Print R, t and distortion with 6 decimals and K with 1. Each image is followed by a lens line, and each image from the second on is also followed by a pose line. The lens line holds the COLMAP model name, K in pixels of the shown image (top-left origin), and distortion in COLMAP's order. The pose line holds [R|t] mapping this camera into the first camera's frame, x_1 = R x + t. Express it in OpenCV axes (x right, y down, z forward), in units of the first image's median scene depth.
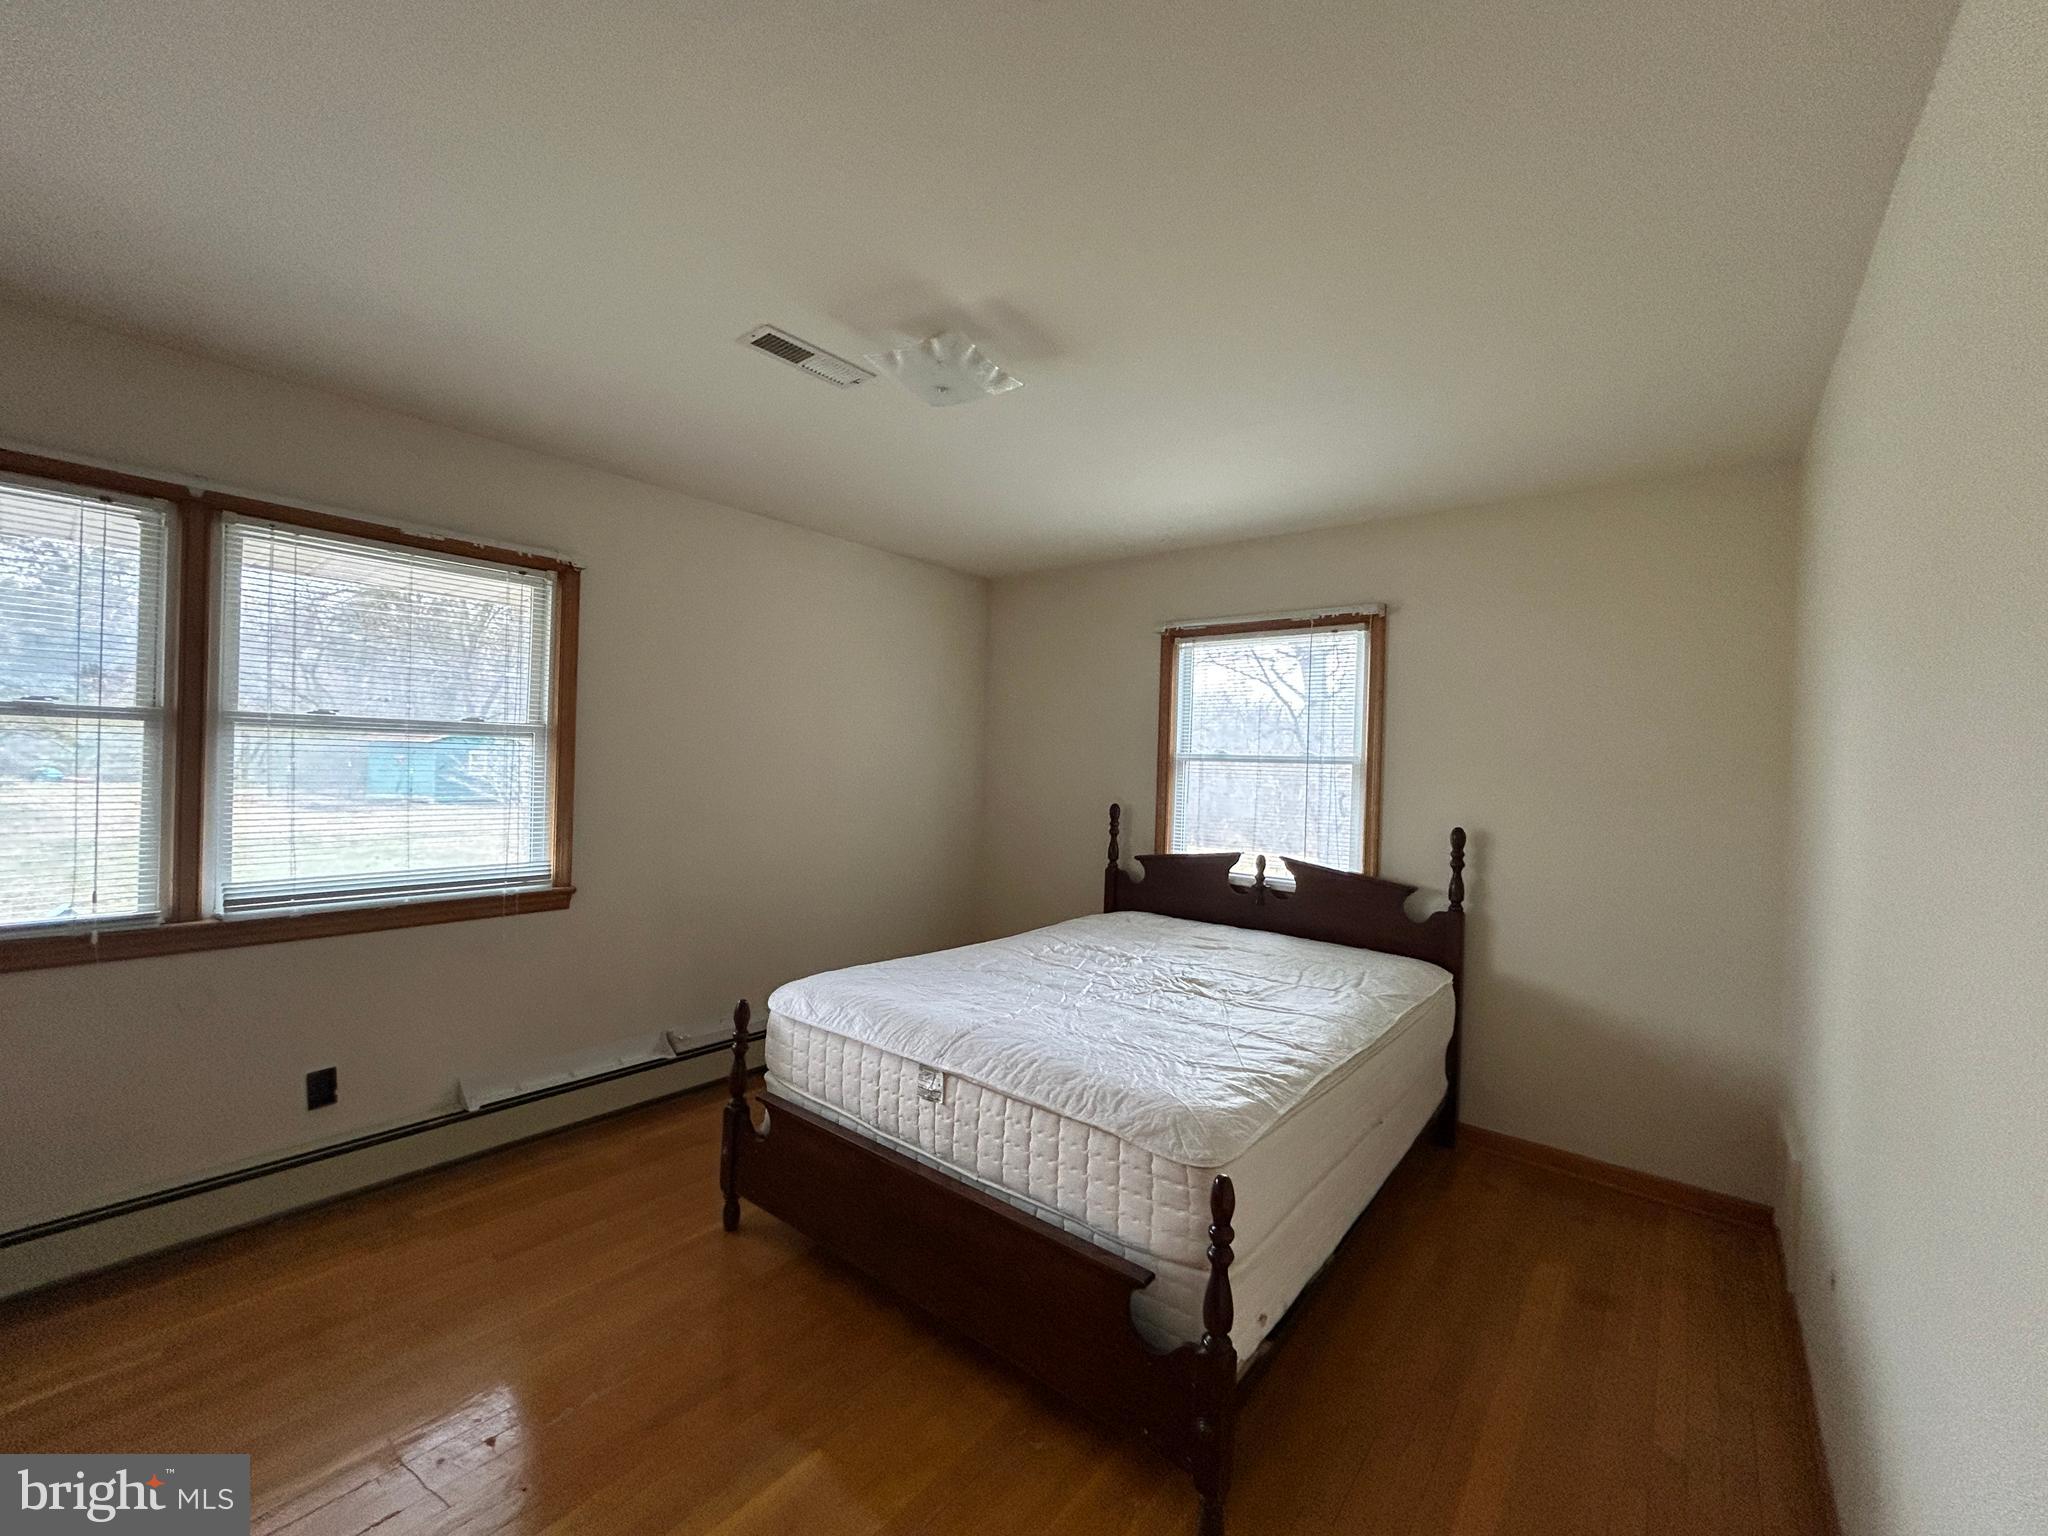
lens RADIAL K [[828.7, 0, 1015.6], [0, 828.7, 776.5], [0, 0, 1]] dist [0.001136, 0.000127]
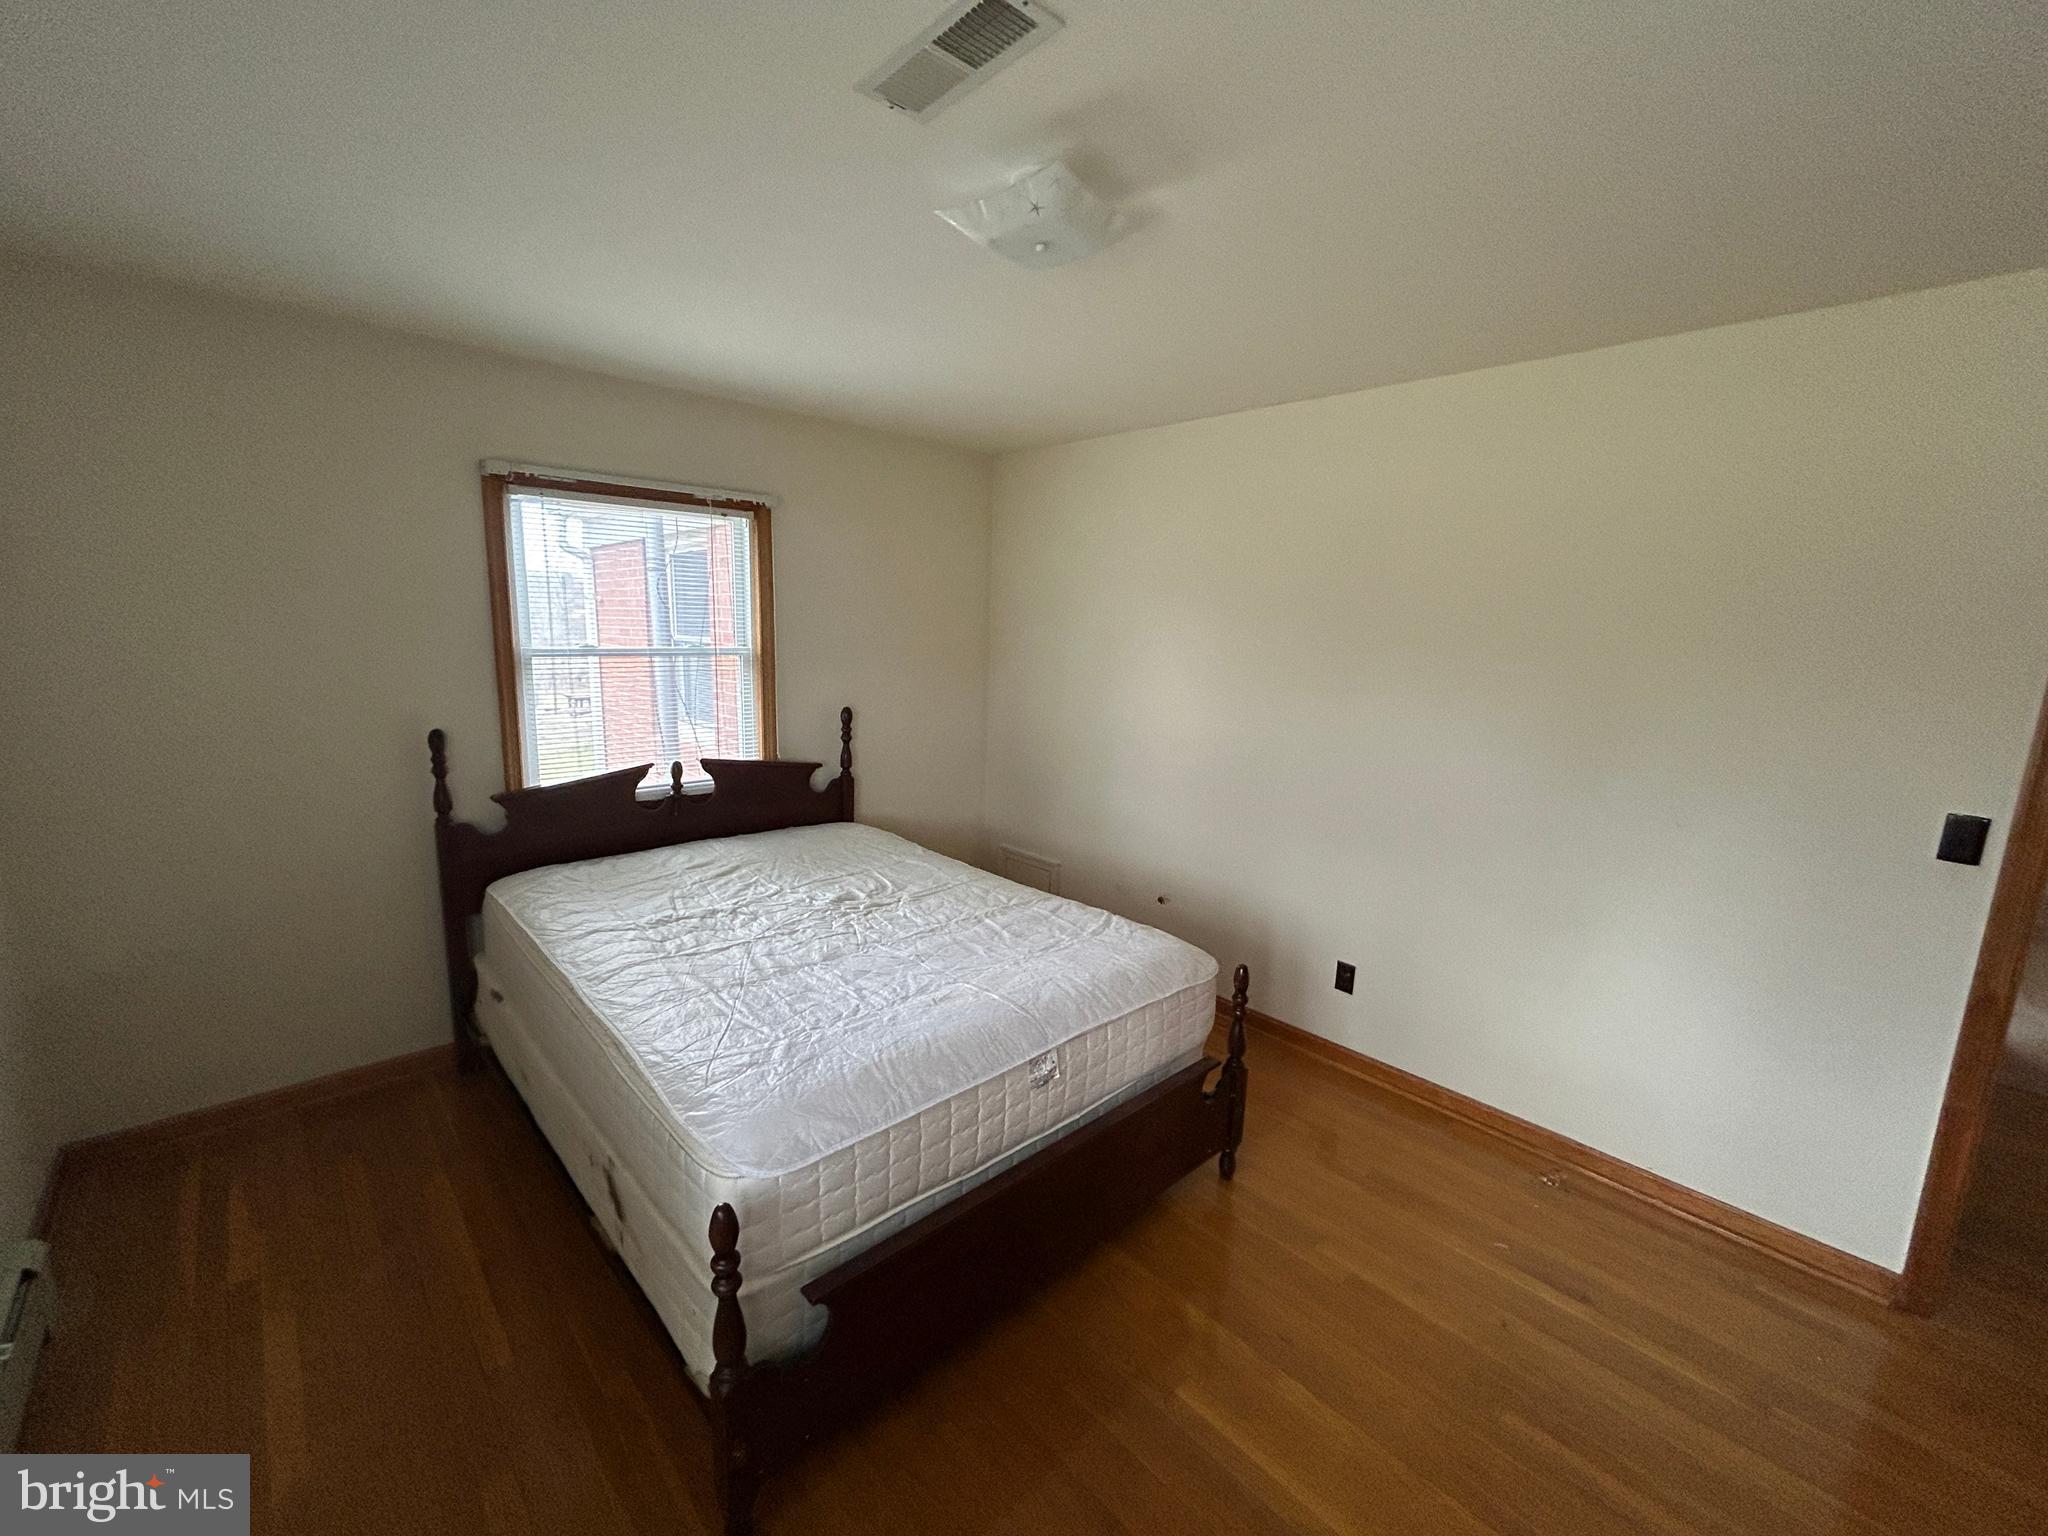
lens RADIAL K [[828.7, 0, 1012.2], [0, 828.7, 775.3], [0, 0, 1]] dist [0.001136, 0.000127]
pose [[0.151527, -0.212485, 0.965344, -0.535968], [-0.005442, 0.976427, 0.215779, -0.089843], [-0.988438, -0.037950, 0.146799, 0.514626]]
